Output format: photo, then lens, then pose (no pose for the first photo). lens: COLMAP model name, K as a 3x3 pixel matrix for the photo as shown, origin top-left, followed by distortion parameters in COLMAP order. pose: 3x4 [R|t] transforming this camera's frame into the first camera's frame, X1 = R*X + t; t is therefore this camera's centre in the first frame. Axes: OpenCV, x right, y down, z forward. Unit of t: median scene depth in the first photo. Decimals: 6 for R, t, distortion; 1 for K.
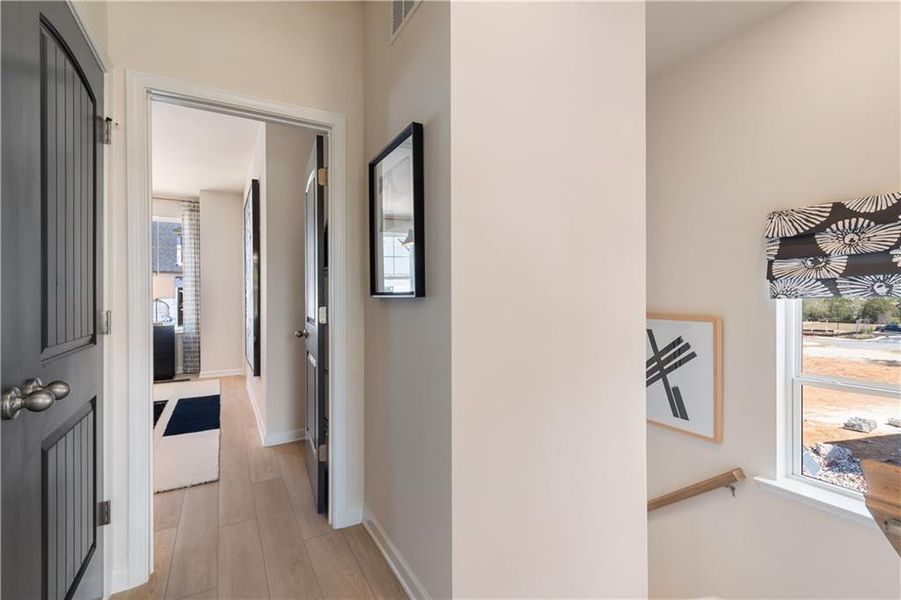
lens RADIAL K [[421.6, 0, 452.3], [0, 421.6, 296.5], [0, 0, 1]] dist [0.000521, -0.000086]
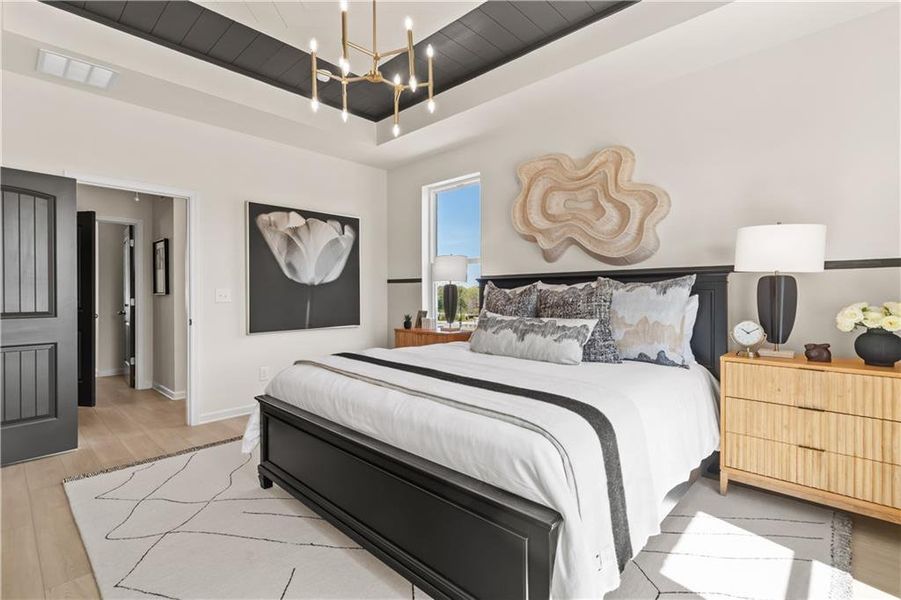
lens RADIAL K [[421.6, 0, 449.0], [0, 421.6, 298.1], [0, 0, 1]] dist [0.000521, -0.000086]
pose [[0.949171, -0.002710, 0.314749, 0.620273], [0.002754, 0.999996, 0.000306, 0.025077], [-0.314749, 0.000576, 0.949175, -1.765818]]
